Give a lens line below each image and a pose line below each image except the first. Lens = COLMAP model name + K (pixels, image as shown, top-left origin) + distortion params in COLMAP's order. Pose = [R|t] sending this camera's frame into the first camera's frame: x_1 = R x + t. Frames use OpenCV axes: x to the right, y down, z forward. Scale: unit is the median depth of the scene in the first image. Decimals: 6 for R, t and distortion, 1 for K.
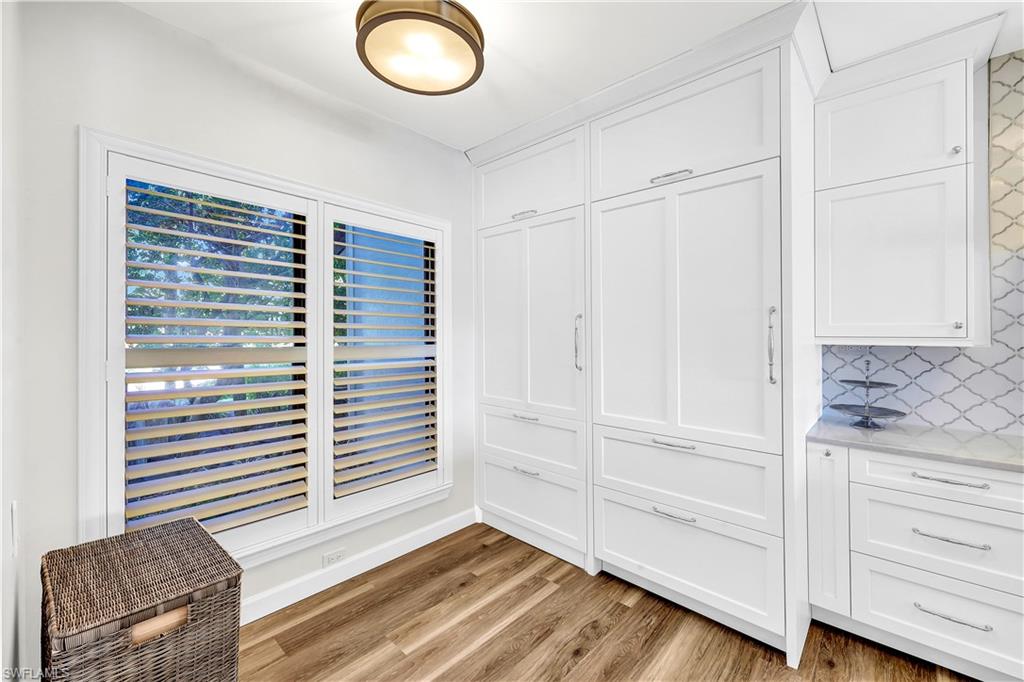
lens RADIAL K [[414.7, 0, 511.4], [0, 414.7, 333.9], [0, 0, 1]] dist [-0.001601, -0.000038]
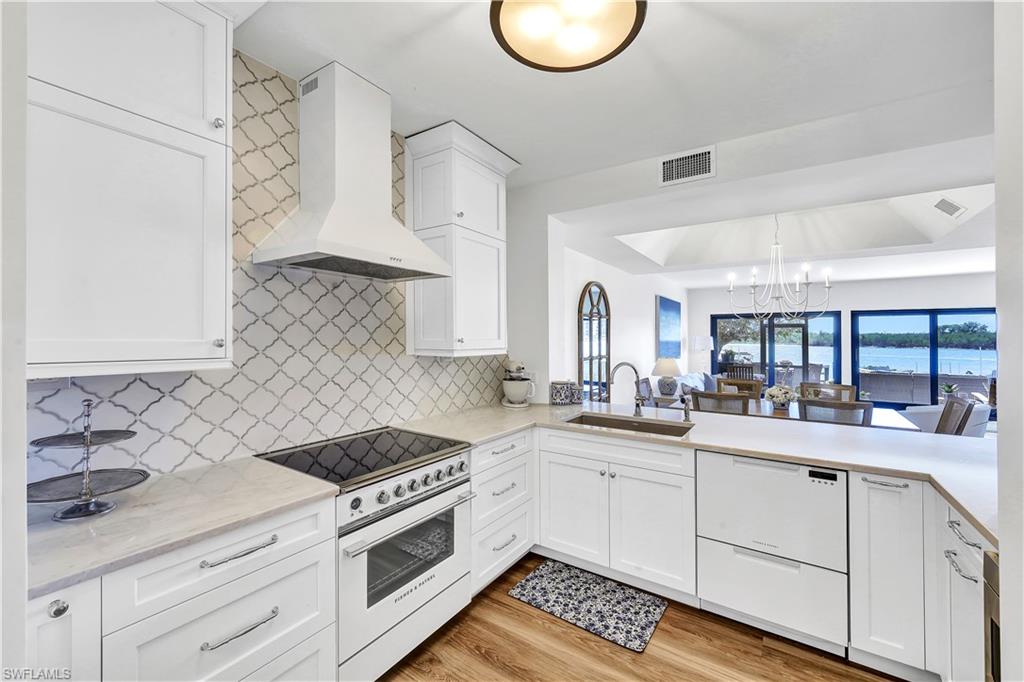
lens RADIAL K [[414.7, 0, 511.4], [0, 414.7, 333.9], [0, 0, 1]] dist [-0.001601, -0.000038]
pose [[-0.148081, 0.007274, 0.988948, 0.179055], [-0.007973, 0.999932, -0.008548, -0.030494], [-0.988943, -0.009151, -0.148013, 0.484923]]
